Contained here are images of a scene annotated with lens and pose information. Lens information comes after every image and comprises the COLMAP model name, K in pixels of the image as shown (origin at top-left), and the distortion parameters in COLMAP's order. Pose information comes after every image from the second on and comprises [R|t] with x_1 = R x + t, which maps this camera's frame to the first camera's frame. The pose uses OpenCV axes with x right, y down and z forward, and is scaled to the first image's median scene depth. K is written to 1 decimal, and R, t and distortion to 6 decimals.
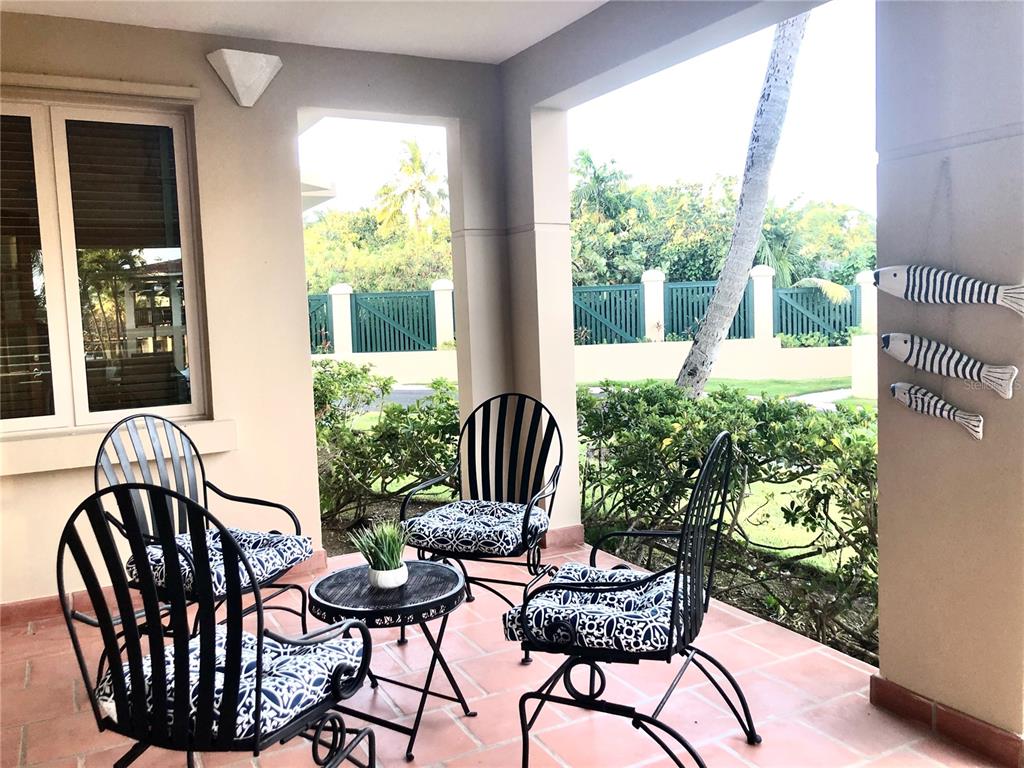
lens RADIAL K [[837.3, 0, 510.0], [0, 837.3, 383.3], [0, 0, 1]] dist [-0.010961, -0.009728]
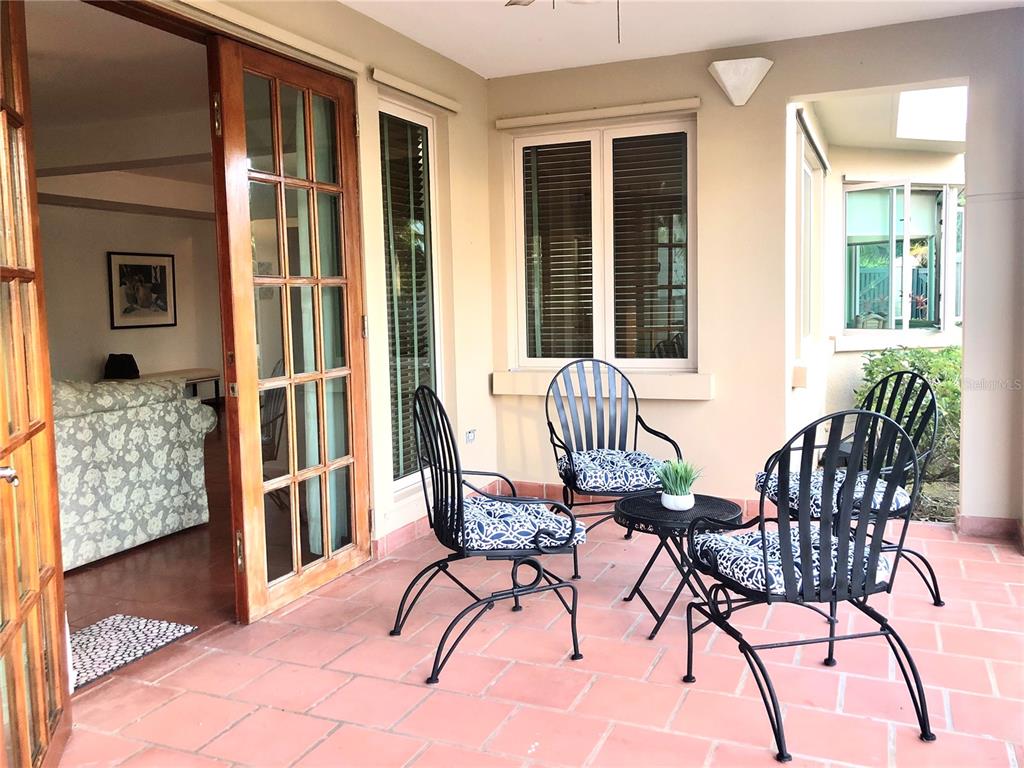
lens RADIAL K [[896.9, 0, 509.2], [0, 896.9, 382.3], [0, 0, 1]] dist [0.008682, -0.009770]
pose [[0.611440, 0.095887, -0.785460, 0.686523], [-0.068698, 0.995315, 0.068028, -0.017533], [0.788303, 0.012364, 0.615162, -0.019521]]
